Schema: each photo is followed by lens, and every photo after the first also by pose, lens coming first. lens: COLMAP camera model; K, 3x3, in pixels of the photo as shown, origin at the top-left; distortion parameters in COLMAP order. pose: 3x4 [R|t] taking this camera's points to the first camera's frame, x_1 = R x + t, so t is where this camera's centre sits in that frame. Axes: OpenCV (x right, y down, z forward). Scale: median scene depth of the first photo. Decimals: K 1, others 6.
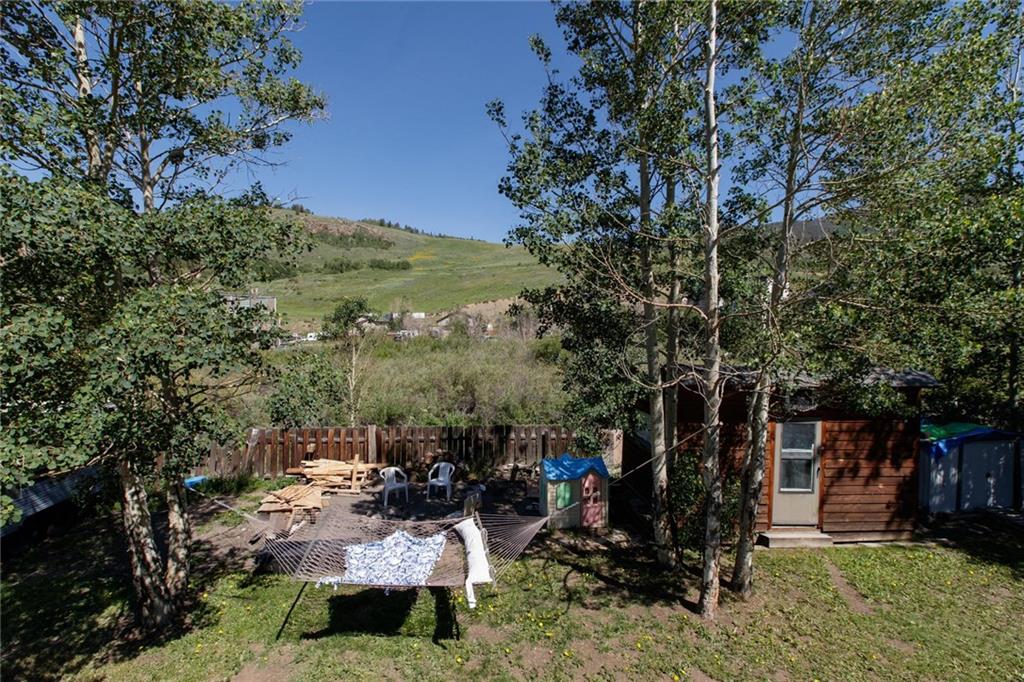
lens RADIAL K [[453.9, 0, 514.5], [0, 453.9, 342.7], [0, 0, 1]] dist [-0.000418, 0.000408]
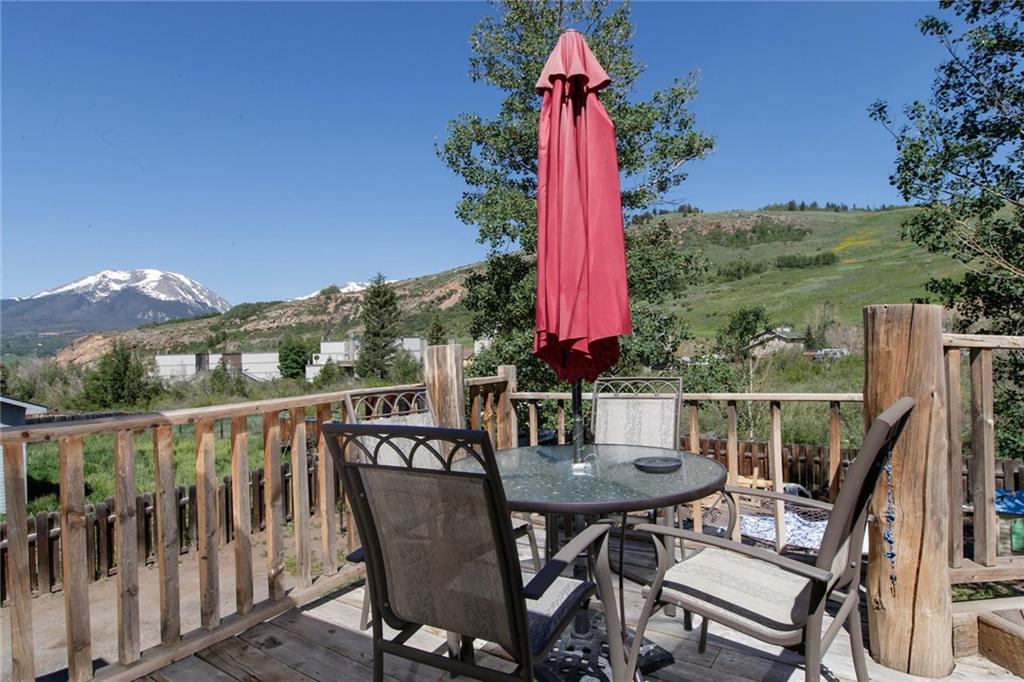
lens RADIAL K [[583.5, 0, 514.5], [0, 583.5, 342.1], [0, 0, 1]] dist [-0.003705, -0.000514]
pose [[0.740891, -0.042304, -0.670291, 0.156334], [0.011624, 0.998673, -0.050181, 0.047590], [0.671524, 0.029387, 0.740400, -0.369479]]
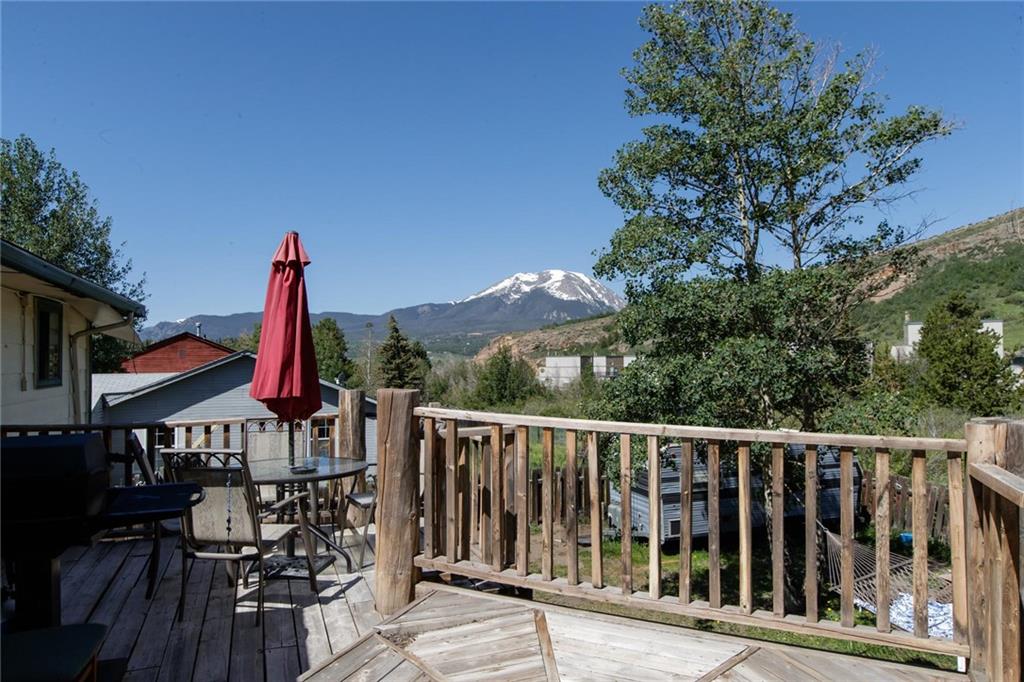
lens RADIAL K [[683.8, 0, 512.0], [0, 683.8, 341.0], [0, 0, 1]] dist [-0.001543, 0.000266]
pose [[0.211301, -0.041424, -0.976543, 0.604782], [-0.027903, 0.998439, -0.048391, 0.008010], [0.977023, 0.037473, 0.209815, -0.091400]]
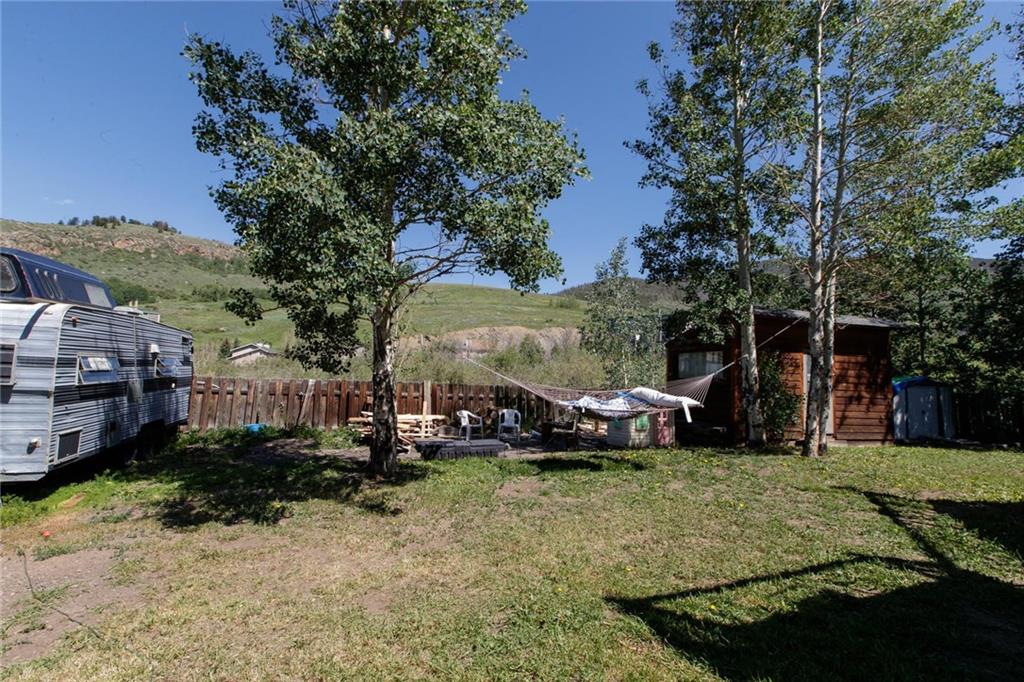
lens RADIAL K [[472.8, 0, 510.8], [0, 472.8, 339.3], [0, 0, 1]] dist [0.025587, 0.000038]
pose [[0.978610, 0.032636, 0.203121, -0.509987], [-0.011969, 0.994697, -0.102155, 0.285811], [-0.205378, 0.097538, 0.973810, -0.123015]]
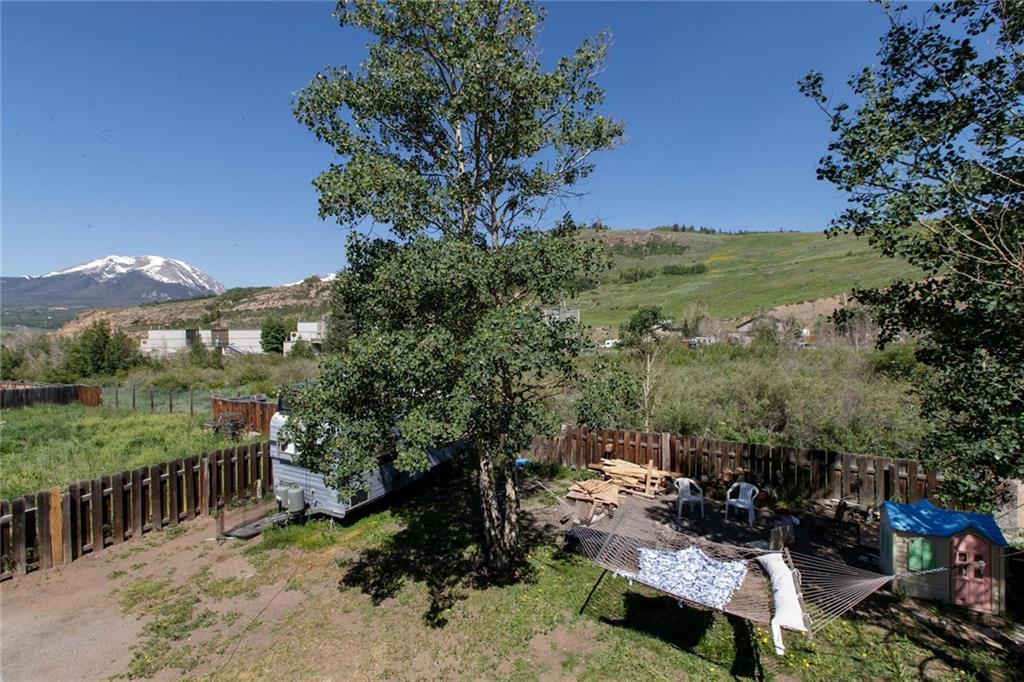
lens RADIAL K [[453.9, 0, 514.5], [0, 453.9, 342.7], [0, 0, 1]] dist [-0.000418, 0.000408]
pose [[0.810882, -0.001780, -0.585207, 0.003222], [-0.007066, 0.999893, -0.012833, -0.003355], [0.585167, 0.014541, 0.810783, -0.017576]]
